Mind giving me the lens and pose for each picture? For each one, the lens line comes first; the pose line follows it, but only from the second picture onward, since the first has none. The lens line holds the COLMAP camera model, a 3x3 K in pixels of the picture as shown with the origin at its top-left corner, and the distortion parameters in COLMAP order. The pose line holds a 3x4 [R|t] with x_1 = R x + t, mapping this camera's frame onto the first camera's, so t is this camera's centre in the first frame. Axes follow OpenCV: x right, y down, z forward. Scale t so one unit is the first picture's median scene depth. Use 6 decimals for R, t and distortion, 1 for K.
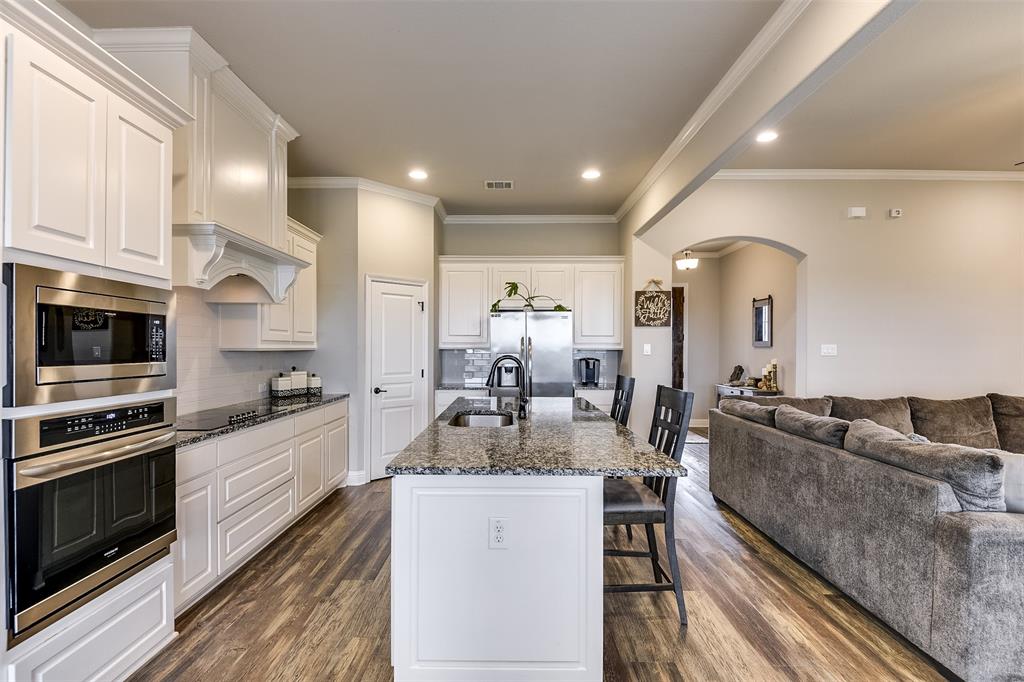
lens RADIAL K [[482.1, 0, 507.3], [0, 482.1, 347.5], [0, 0, 1]] dist [0.030031, -0.028954]
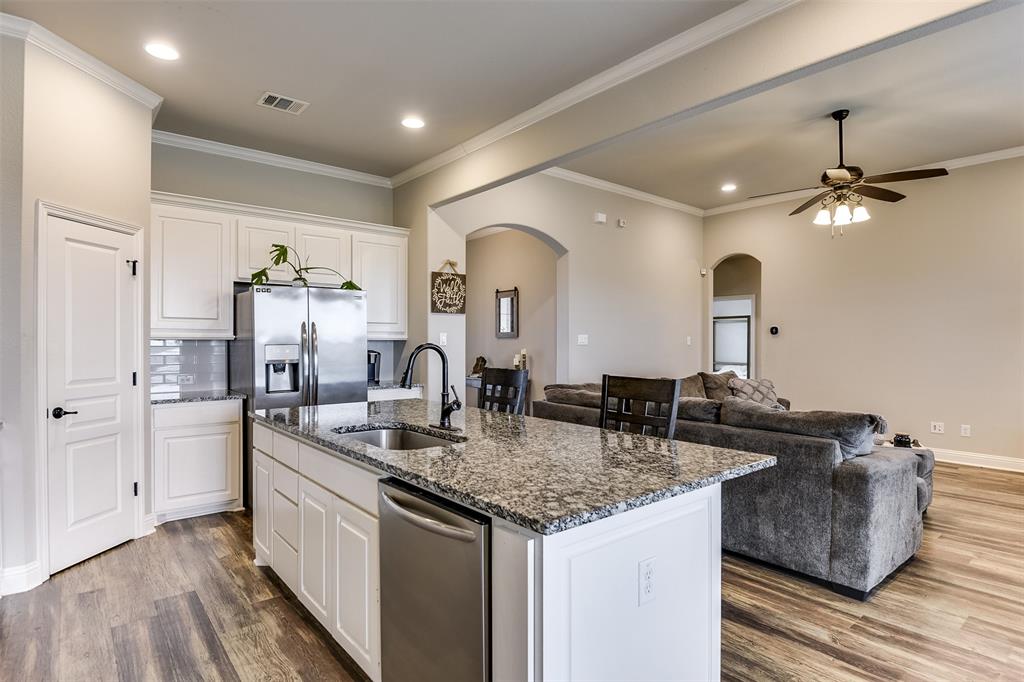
lens RADIAL K [[537.8, 0, 512.0], [0, 537.8, 341.0], [0, 0, 1]] dist [0.004258, -0.016405]
pose [[0.766098, -0.001729, 0.642722, -0.326366], [0.002290, 0.999997, -0.000039, 0.009823], [-0.642720, 0.001502, 0.766100, 0.237757]]
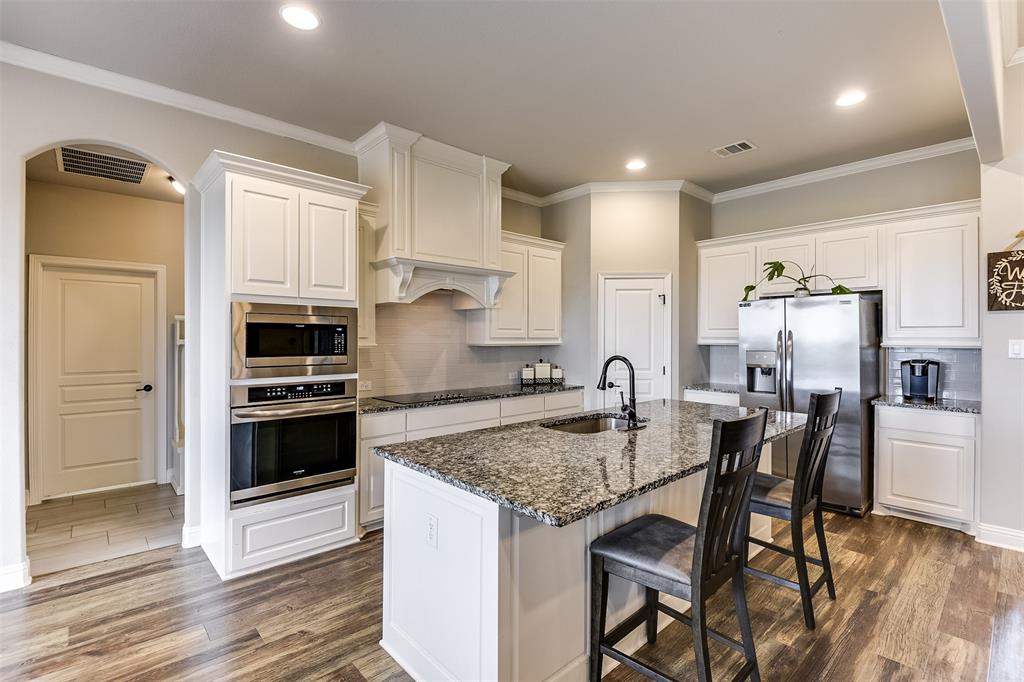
lens RADIAL K [[469.2, 0, 511.3], [0, 469.2, 336.5], [0, 0, 1]] dist [0.028139, -0.024811]
pose [[0.681007, -0.003085, -0.732270, 0.391853], [0.000681, 0.999993, -0.003579, -0.012776], [0.732277, 0.001939, 0.681004, 0.204859]]
